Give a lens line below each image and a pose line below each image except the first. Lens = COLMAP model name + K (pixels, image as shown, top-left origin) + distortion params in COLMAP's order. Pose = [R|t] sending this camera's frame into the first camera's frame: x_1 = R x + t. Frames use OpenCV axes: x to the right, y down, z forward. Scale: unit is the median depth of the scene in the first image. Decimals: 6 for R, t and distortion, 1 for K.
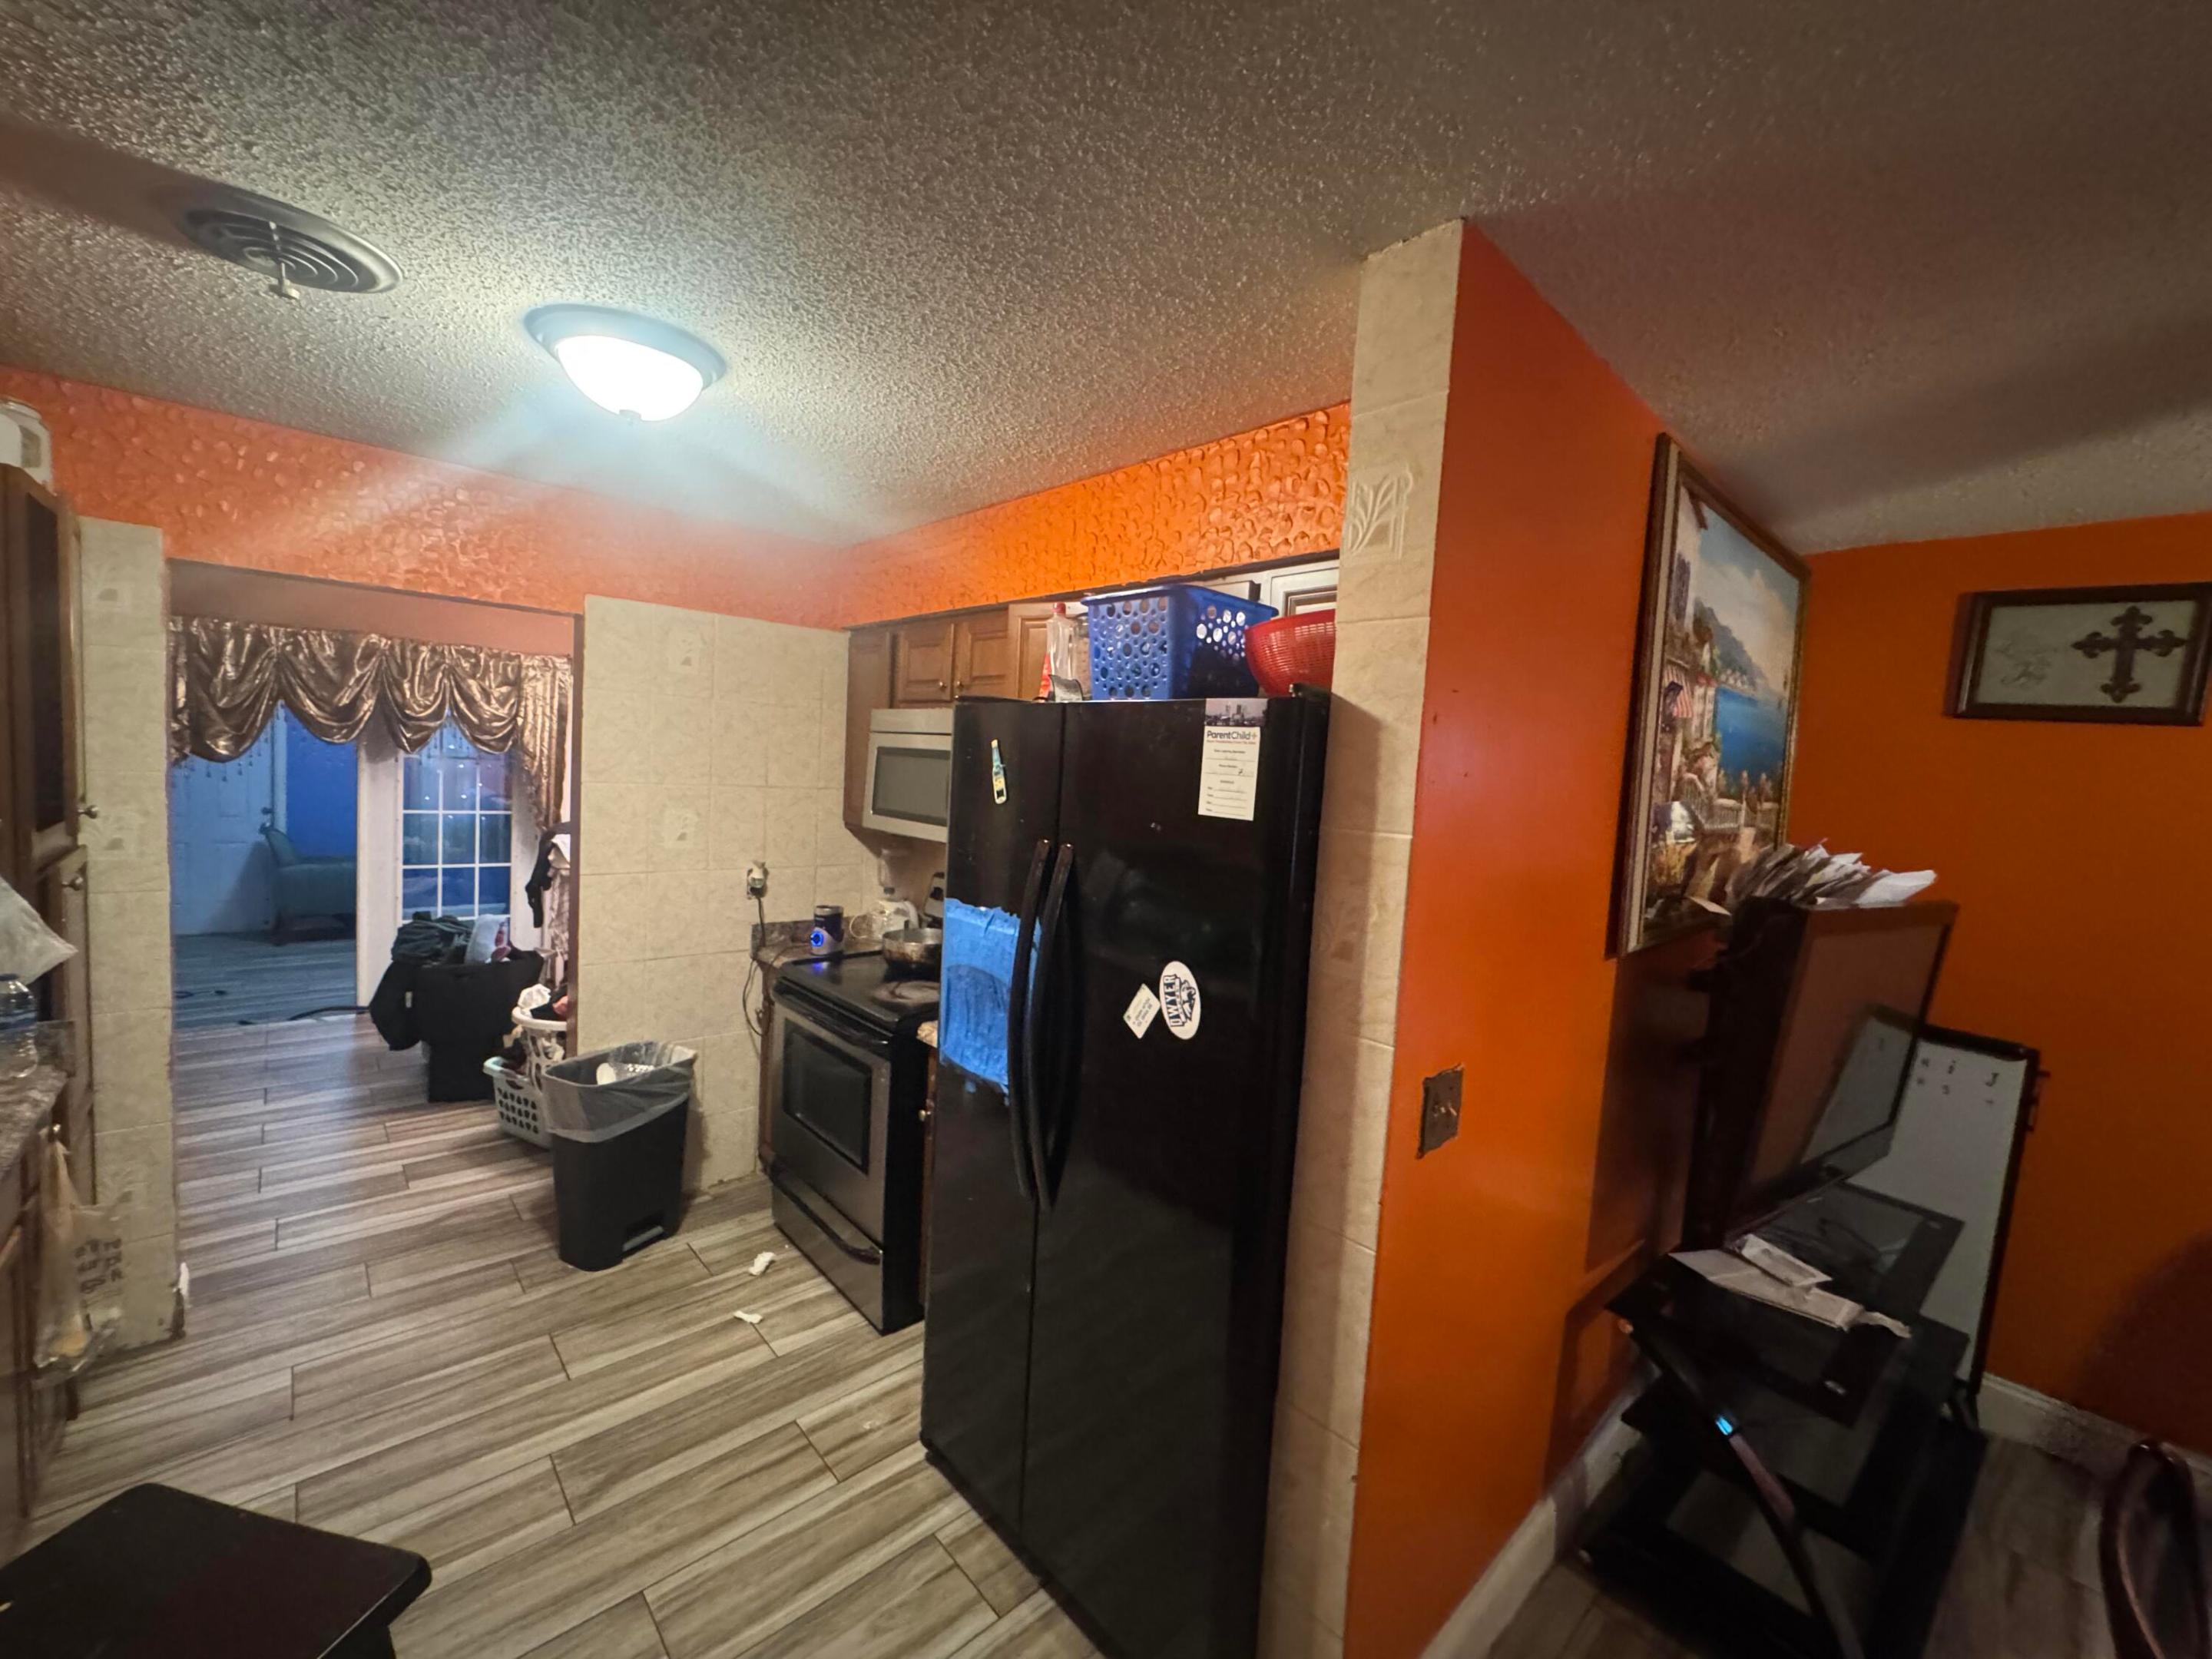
lens RADIAL K [[891.3, 0, 1106.0], [0, 891.3, 827.6], [0, 0, 1]] dist [0.000049, -0.000204]
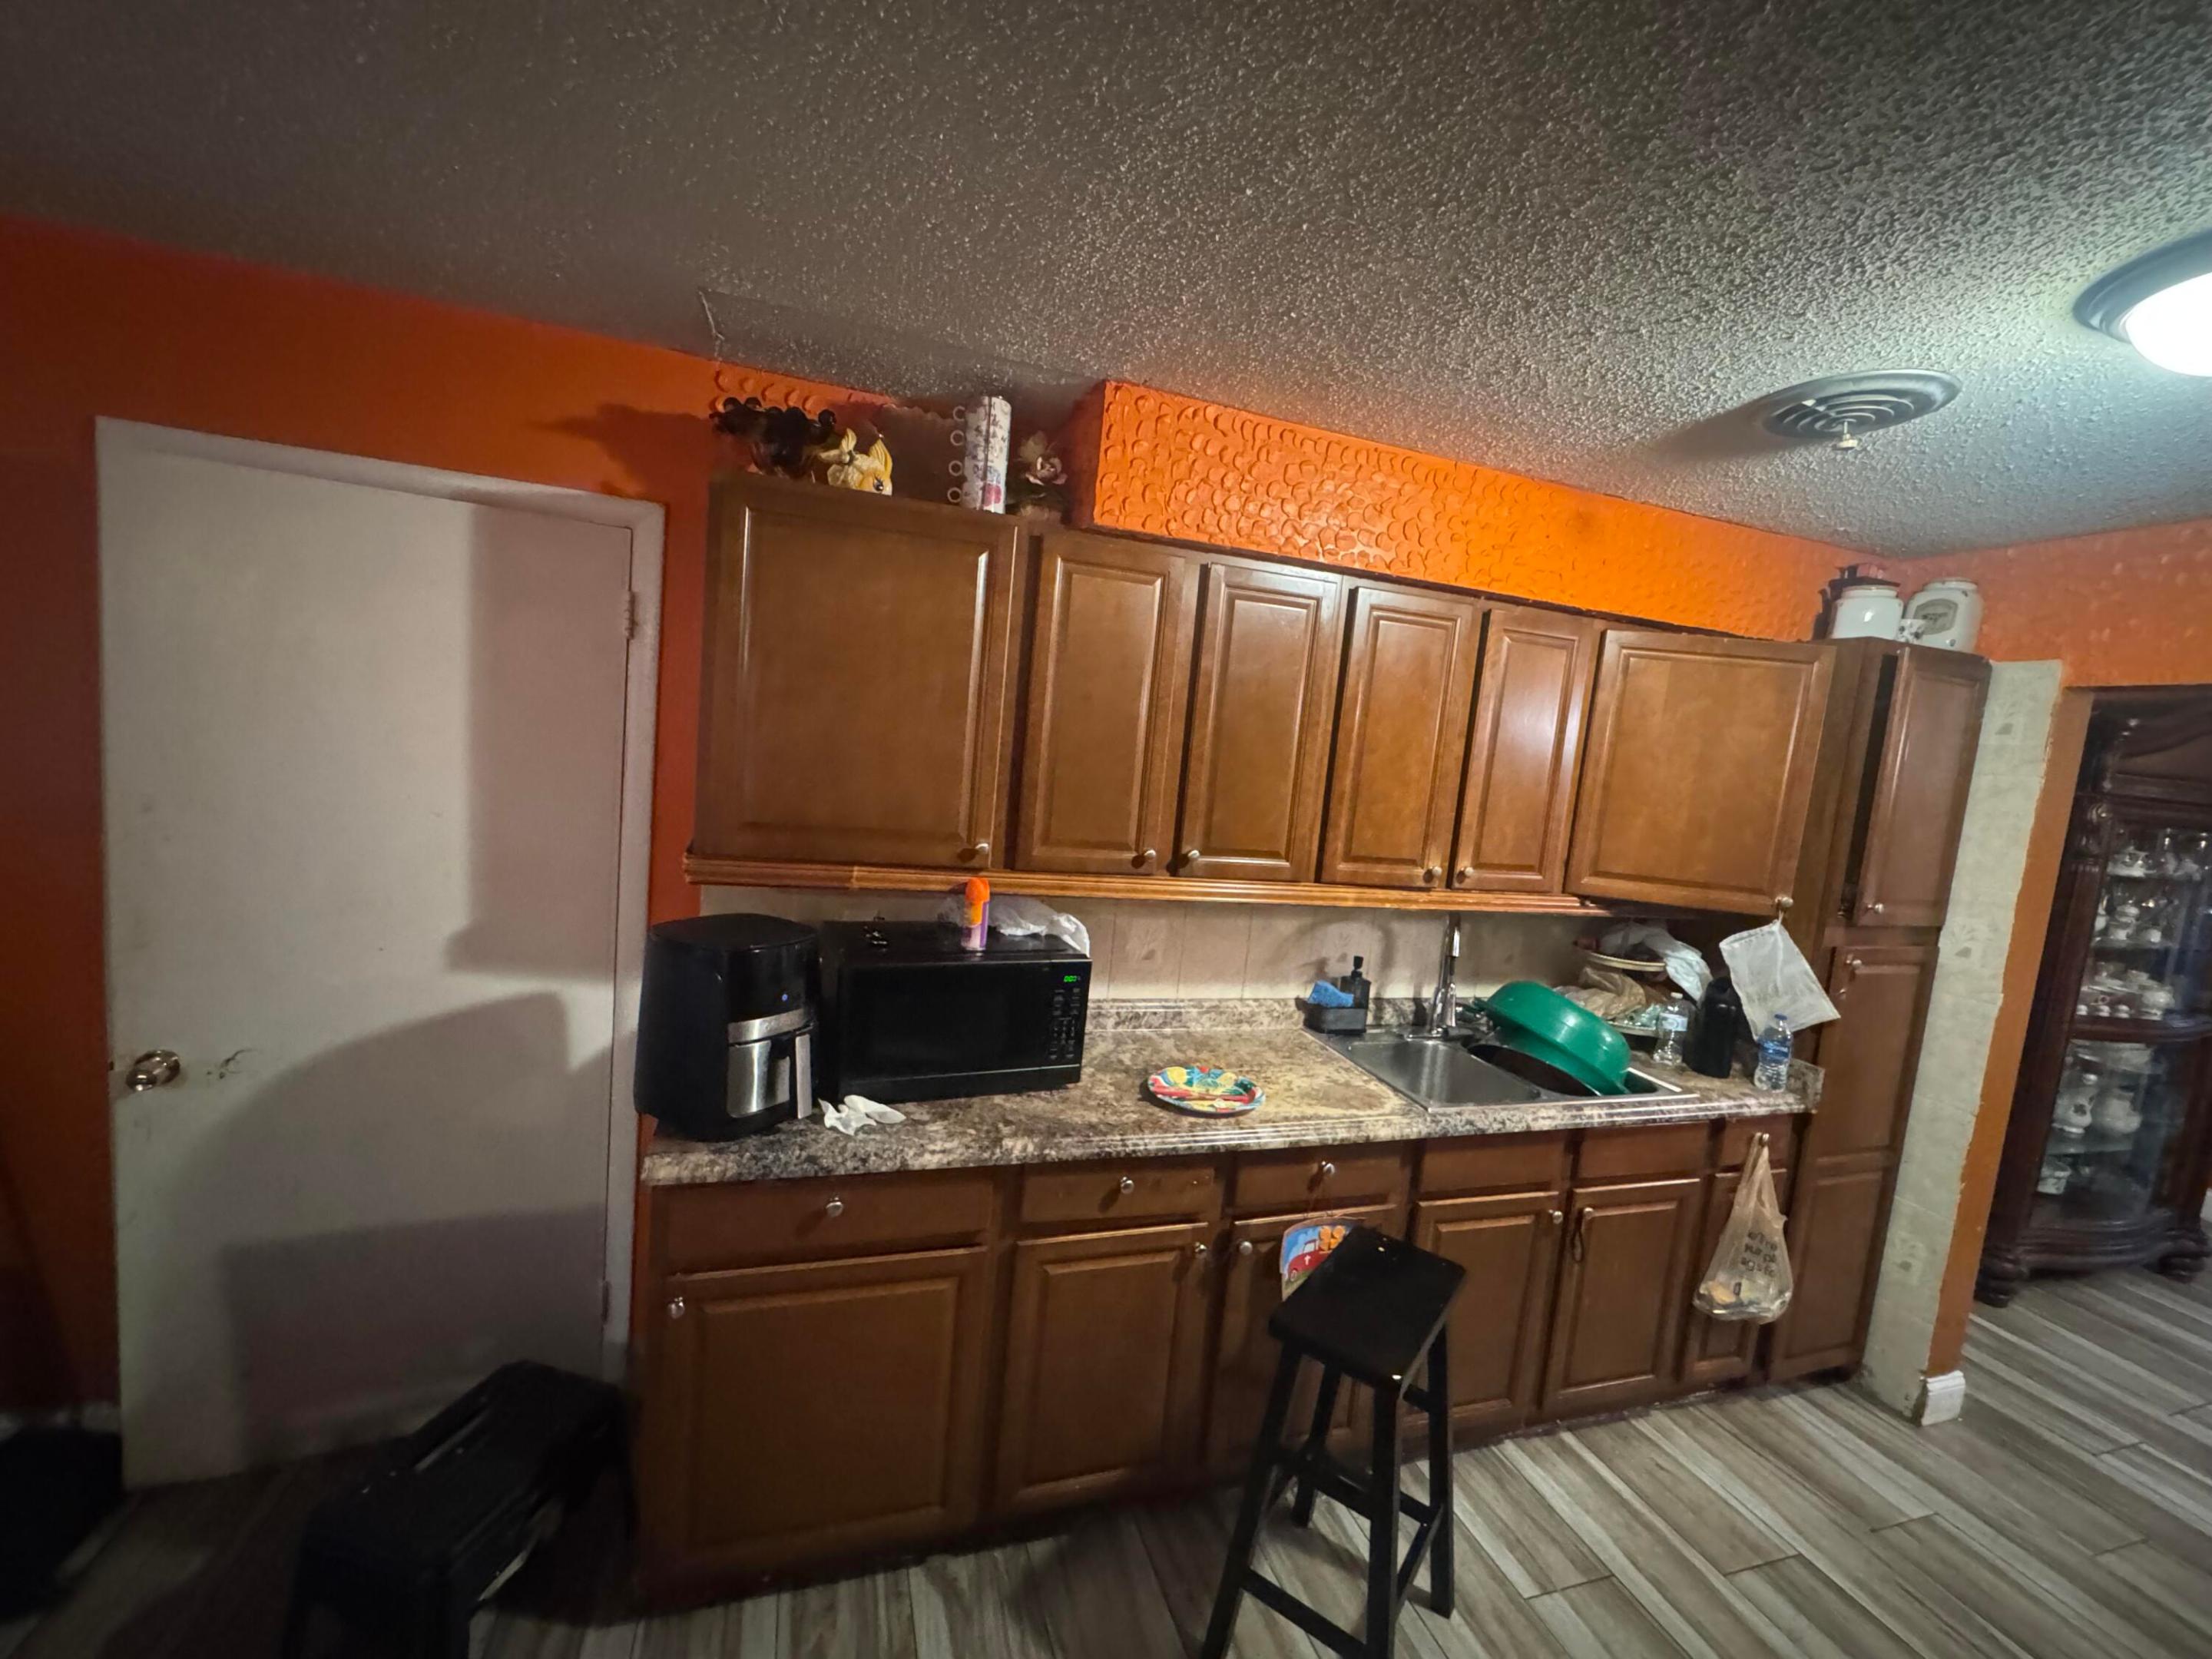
lens RADIAL K [[891.3, 0, 1106.0], [0, 891.3, 827.6], [0, 0, 1]] dist [0.000049, -0.000204]
pose [[-0.407018, -0.002363, -0.913417, 0.246615], [-0.181378, 0.980293, 0.078286, -0.019549], [0.895231, 0.197537, -0.399425, 0.344851]]
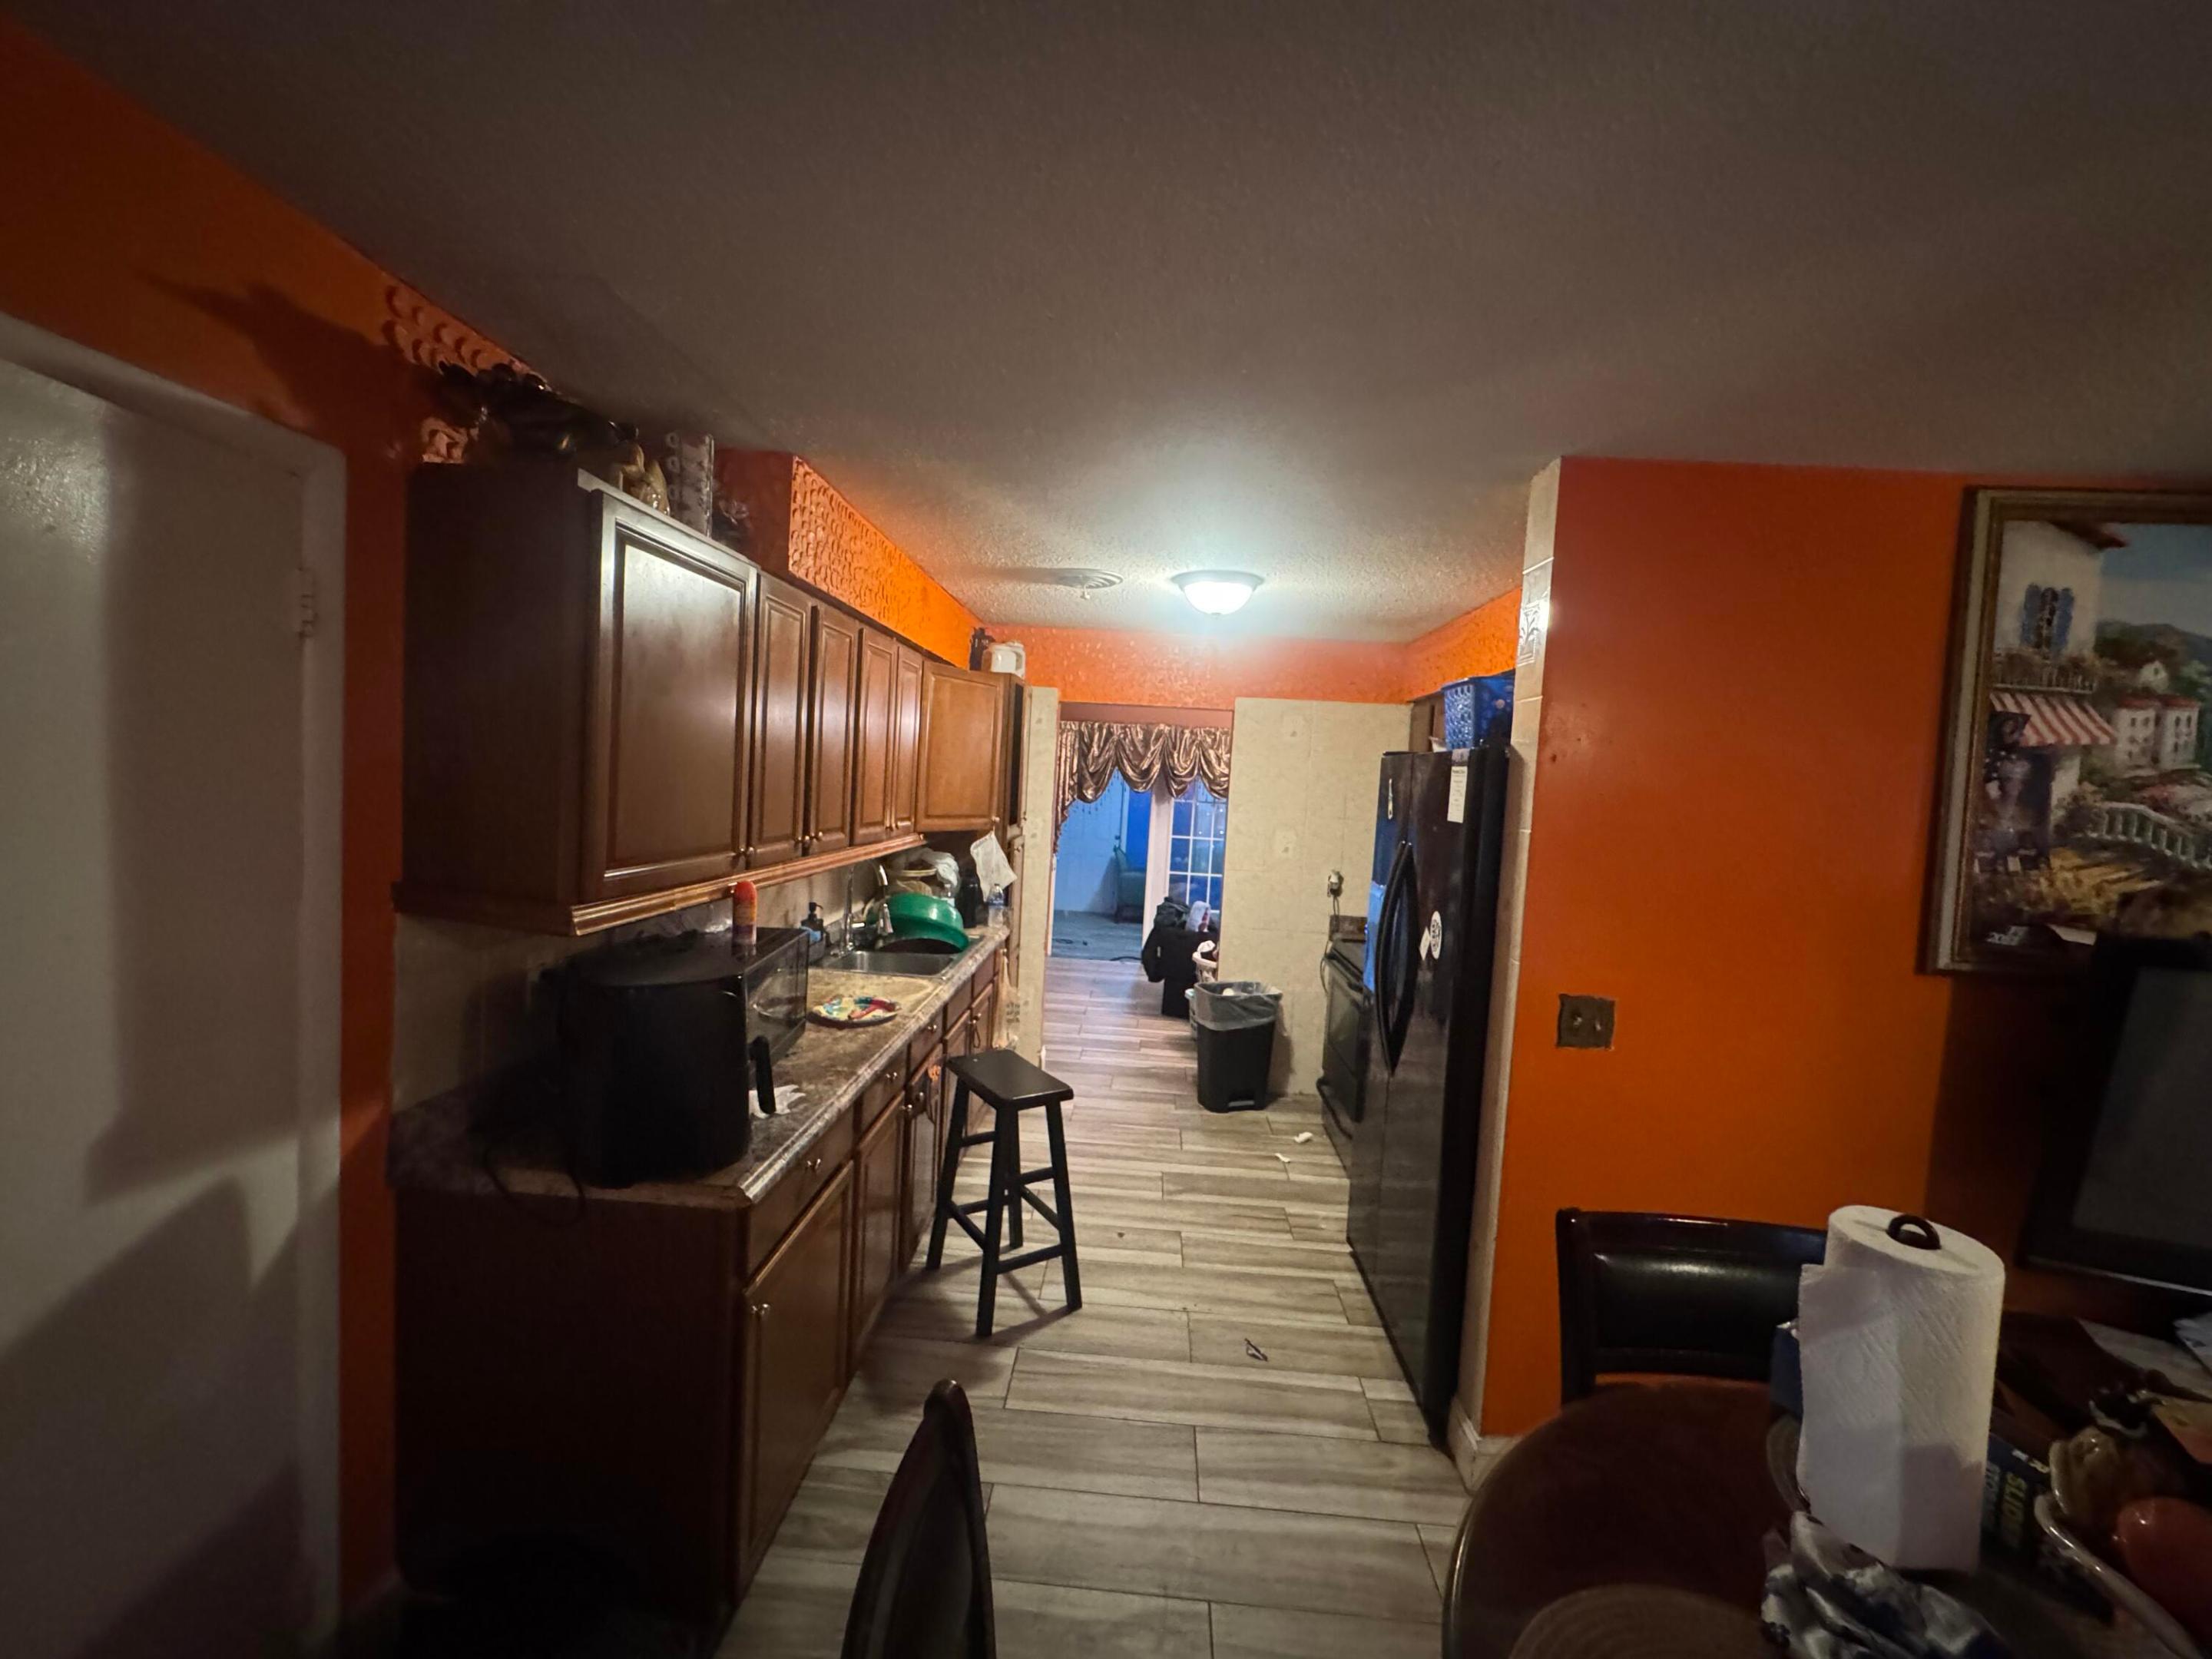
lens RADIAL K [[891.3, 0, 1106.0], [0, 891.3, 827.6], [0, 0, 1]] dist [0.000049, -0.000204]
pose [[0.701120, 0.022025, -0.712703, 0.410438], [-0.065518, 0.997284, -0.033634, 0.046640], [0.710027, 0.070276, 0.700659, -0.291610]]
